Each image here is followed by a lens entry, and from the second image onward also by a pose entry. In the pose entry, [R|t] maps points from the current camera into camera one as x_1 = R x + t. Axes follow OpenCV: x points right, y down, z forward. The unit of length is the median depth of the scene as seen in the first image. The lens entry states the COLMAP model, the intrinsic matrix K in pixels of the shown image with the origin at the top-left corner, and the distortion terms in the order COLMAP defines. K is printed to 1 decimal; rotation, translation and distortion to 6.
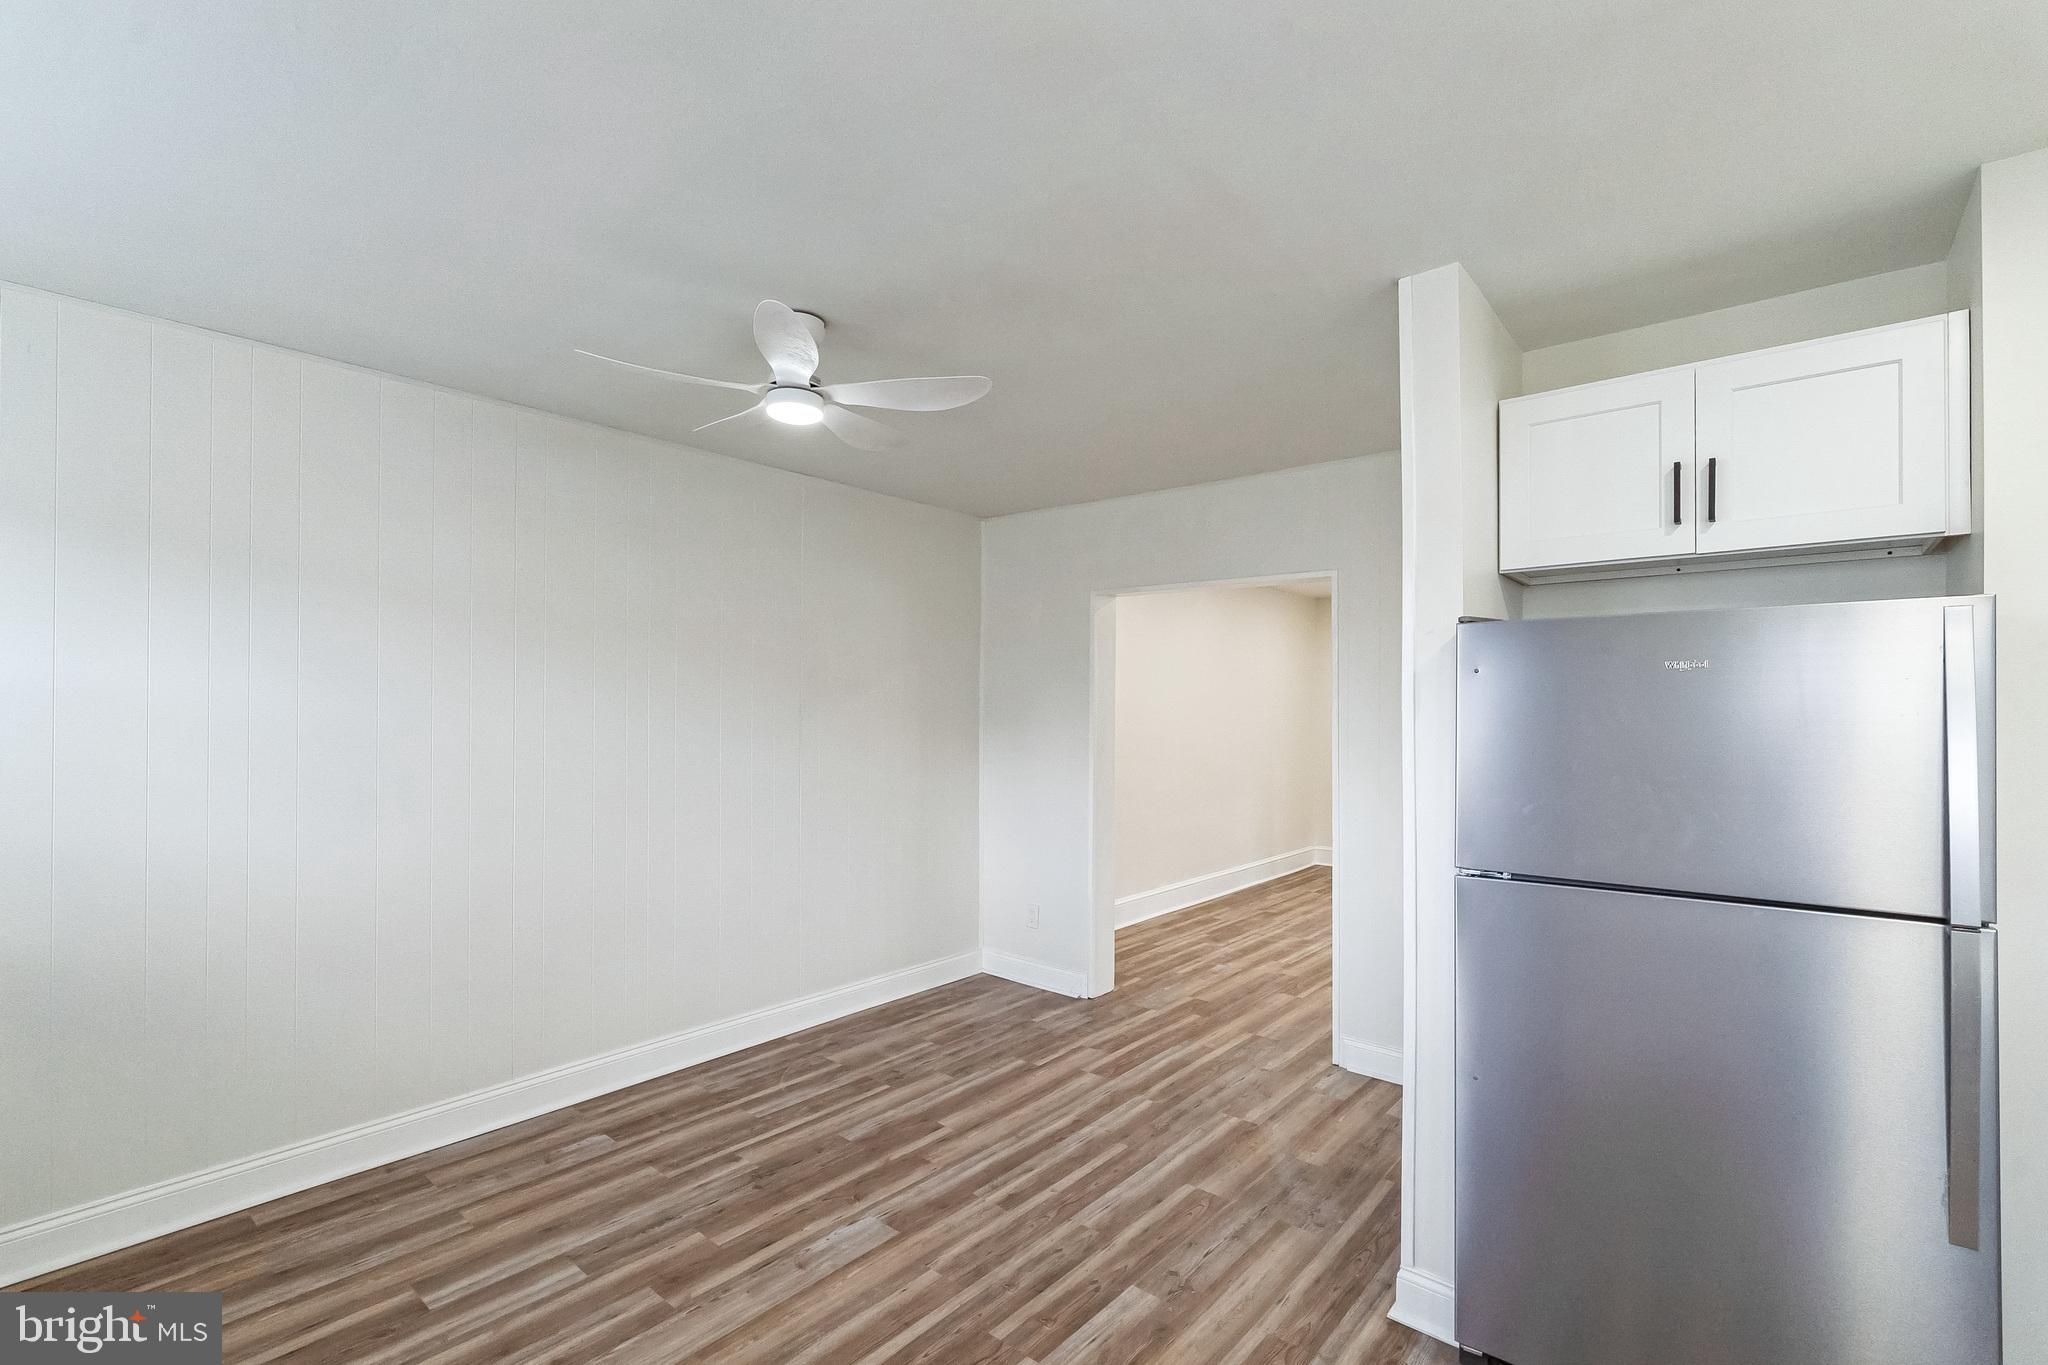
lens RADIAL K [[910.3, 0, 1023.5], [0, 910.3, 707.5], [0, 0, 1]] dist [-0.001215, 0.000658]
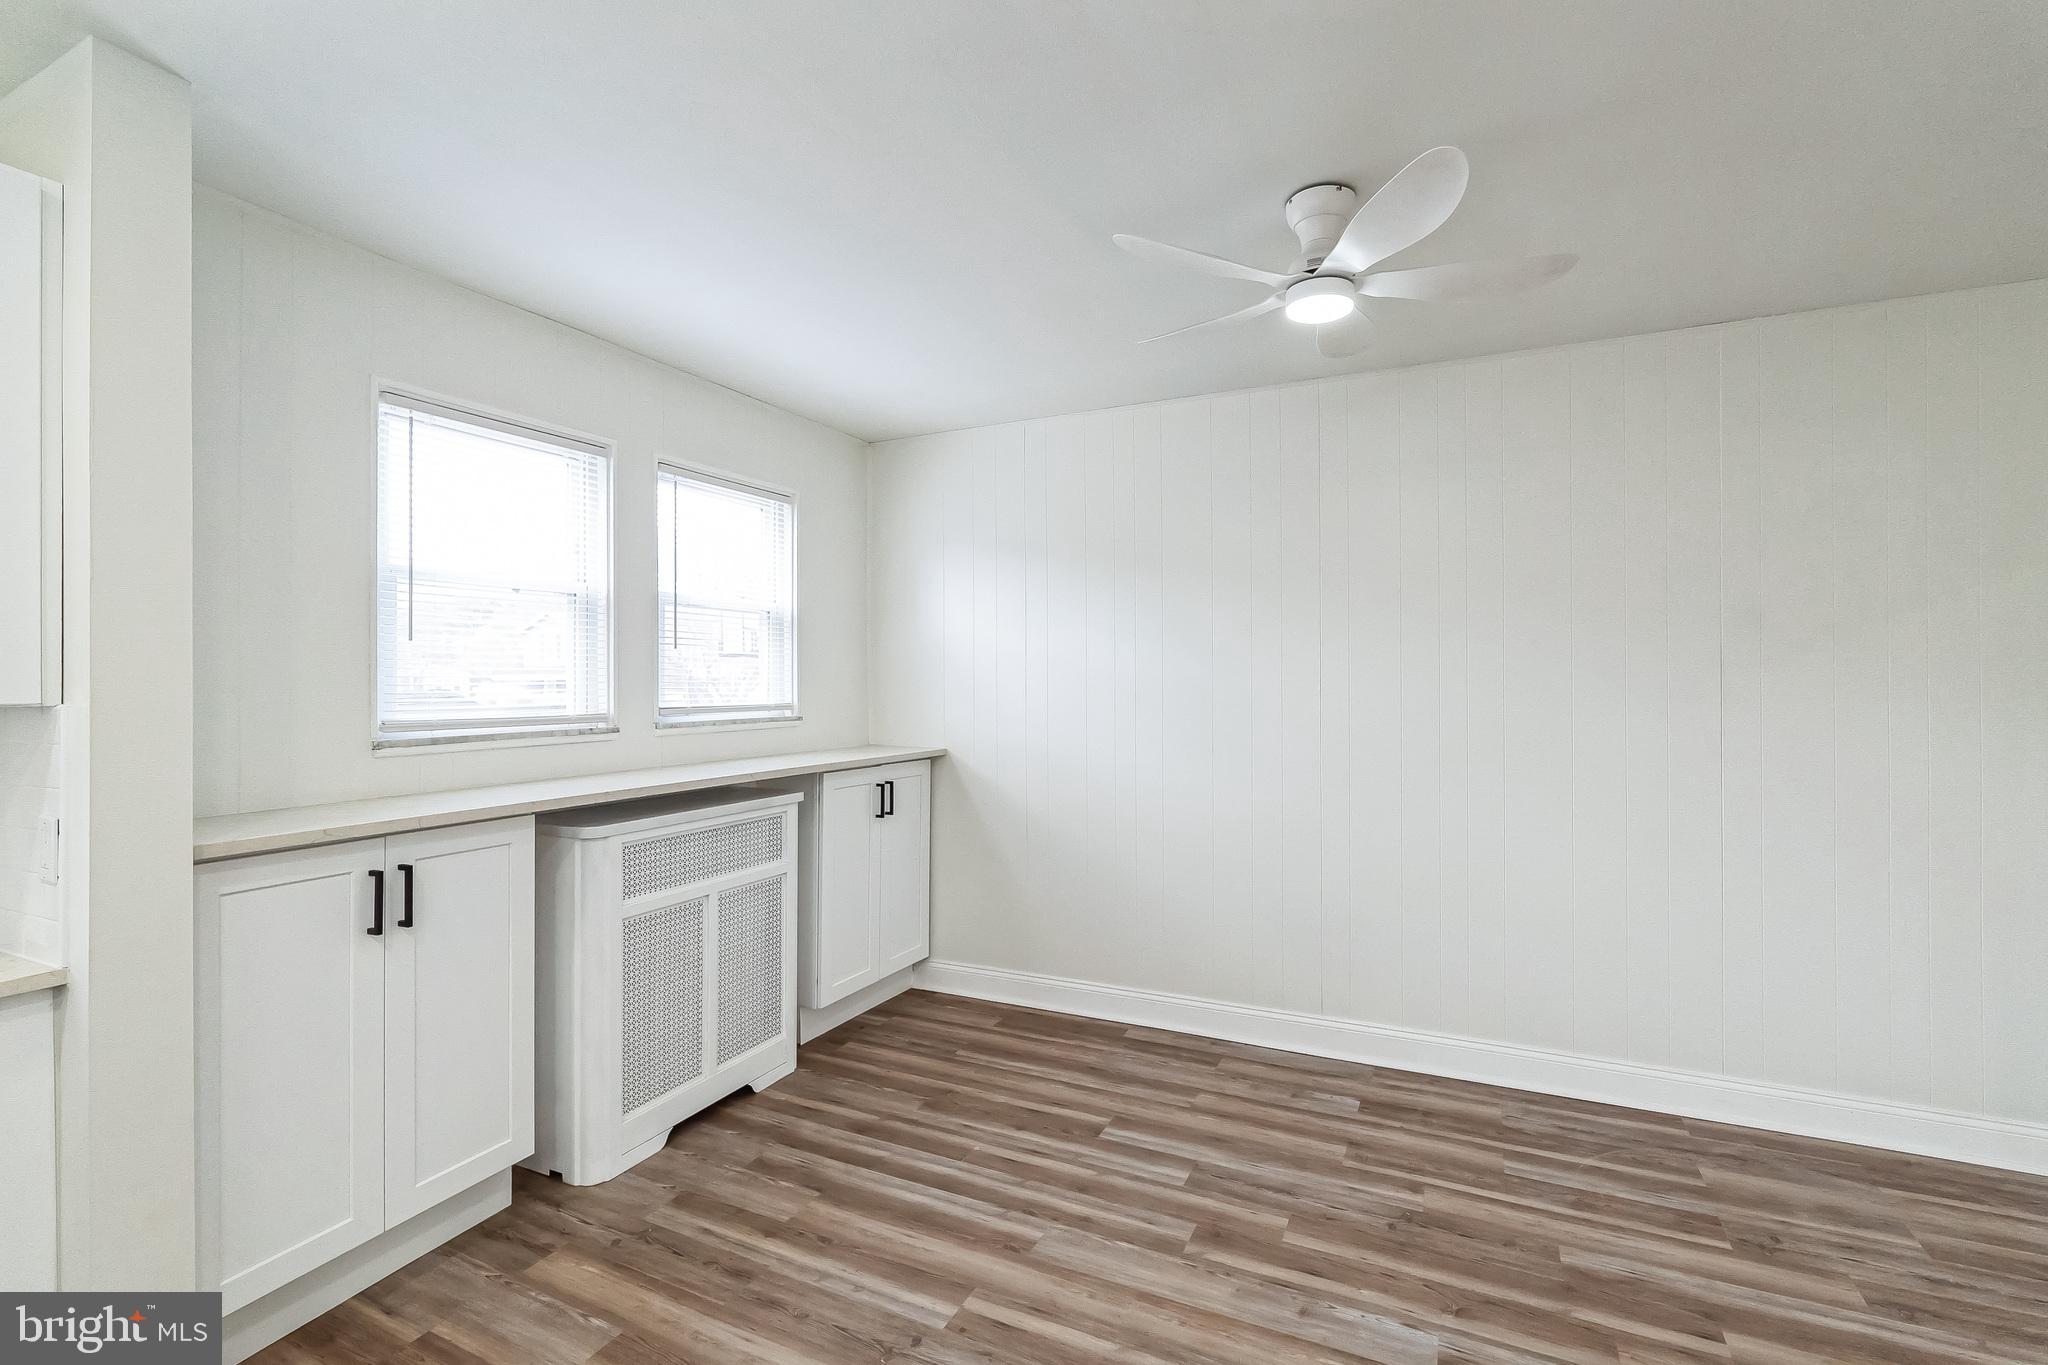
lens RADIAL K [[913.7, 0, 1024.0], [0, 913.7, 682.5], [0, 0, 1]] dist [0.000193, -0.000249]
pose [[0.246387, -0.000491, -0.969171, 0.403154], [0.011243, 0.999934, 0.002351, 0.013855], [0.969106, -0.011476, 0.246376, 0.418478]]
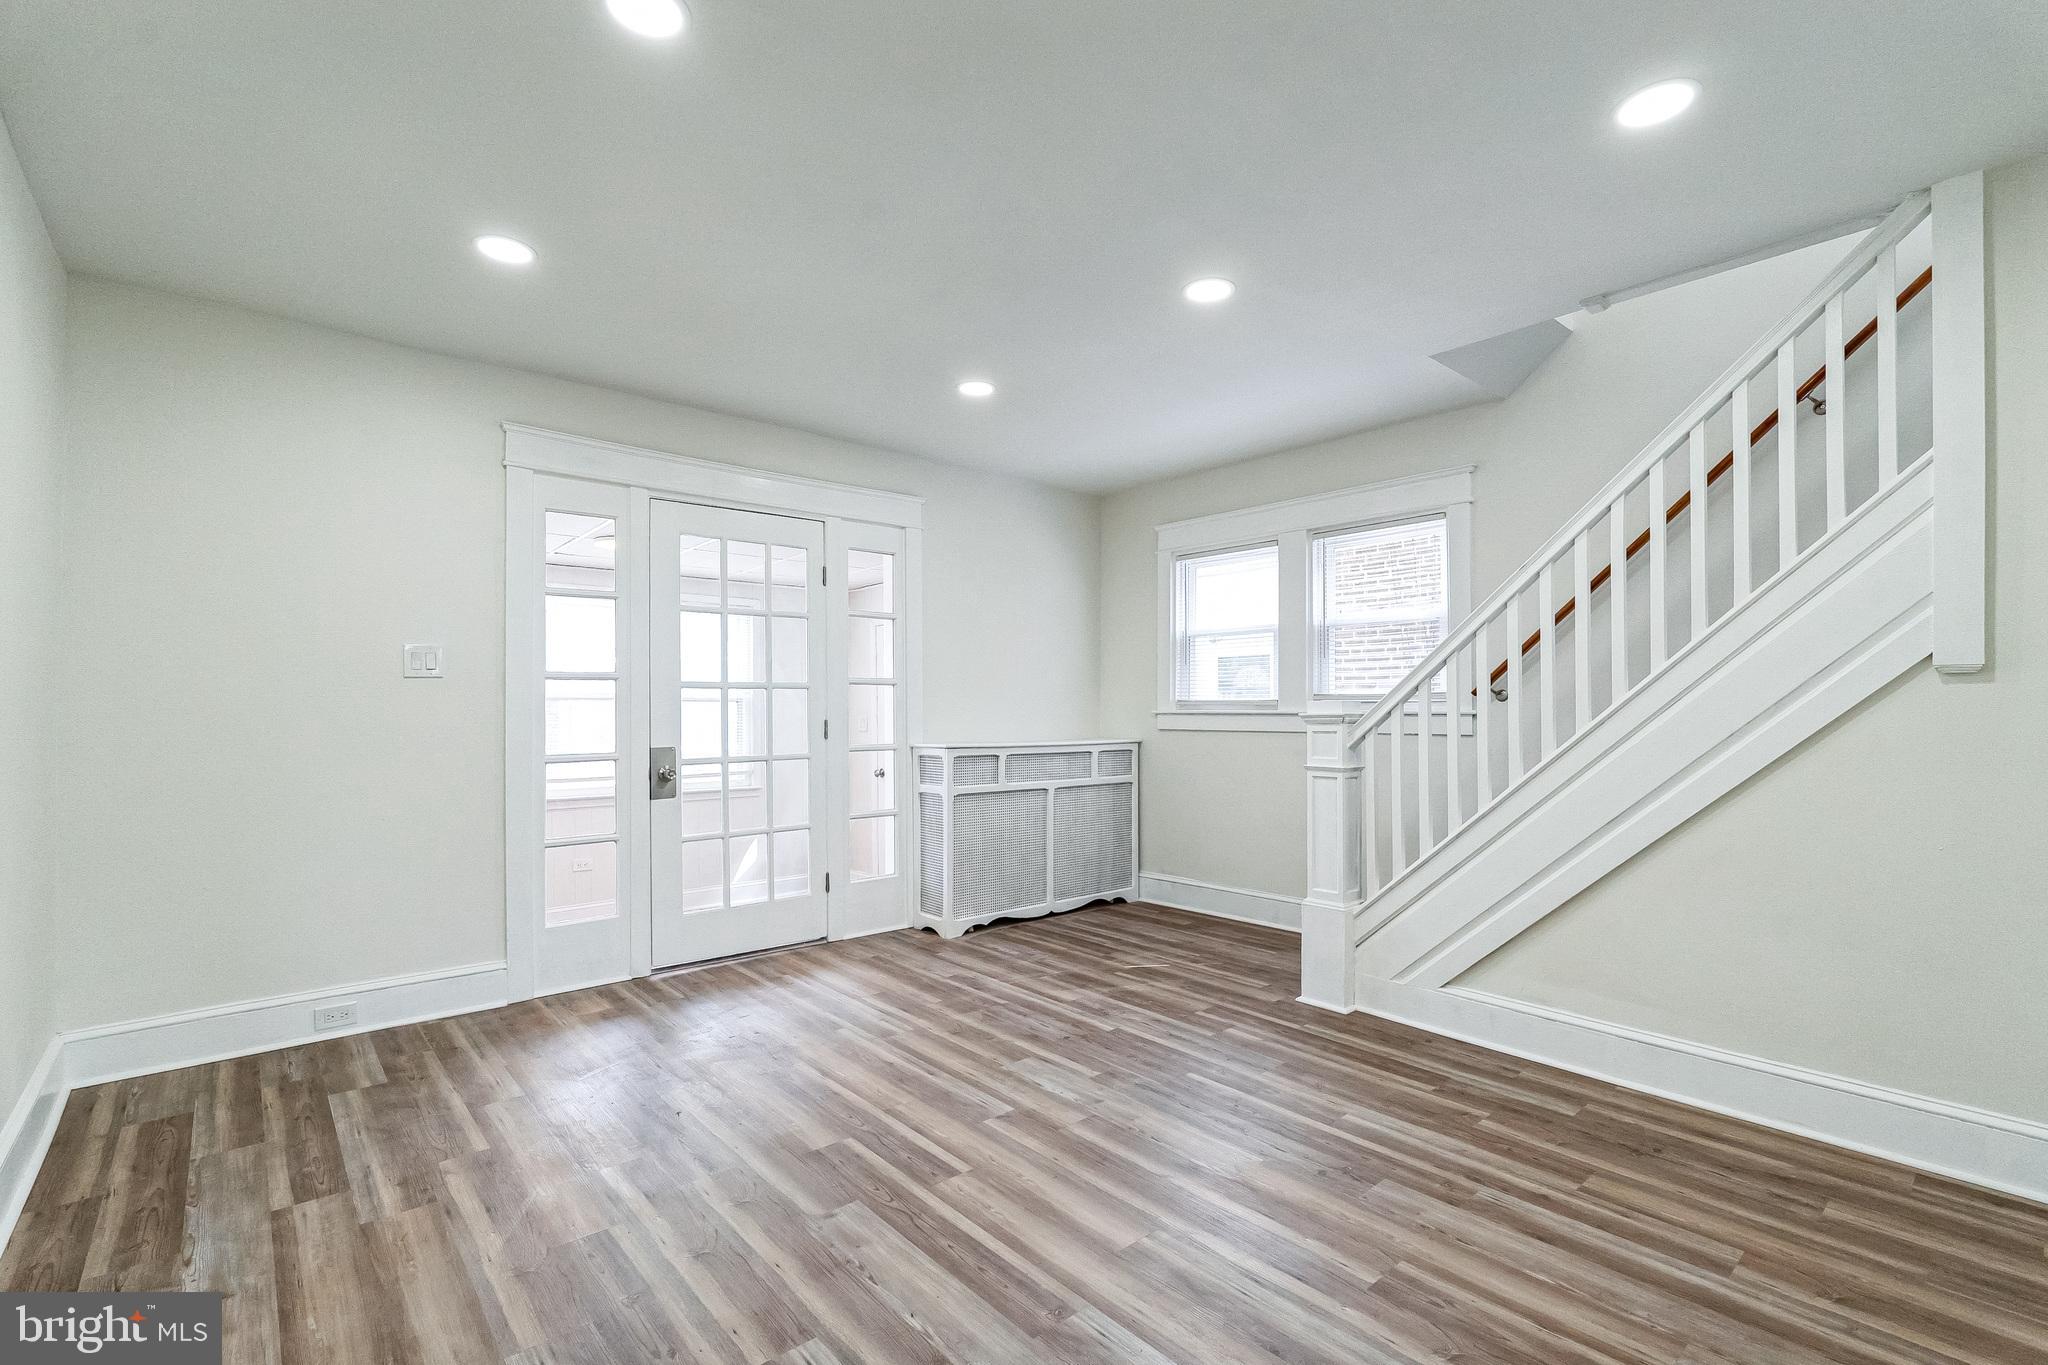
lens RADIAL K [[910.3, 0, 1023.5], [0, 910.3, 707.5], [0, 0, 1]] dist [-0.001215, 0.000658]
pose [[0.161607, -0.005521, 0.986840, 0.164848], [-0.003284, 0.999976, 0.006133, 0.099037], [-0.986850, -0.004232, 0.161585, 1.727636]]
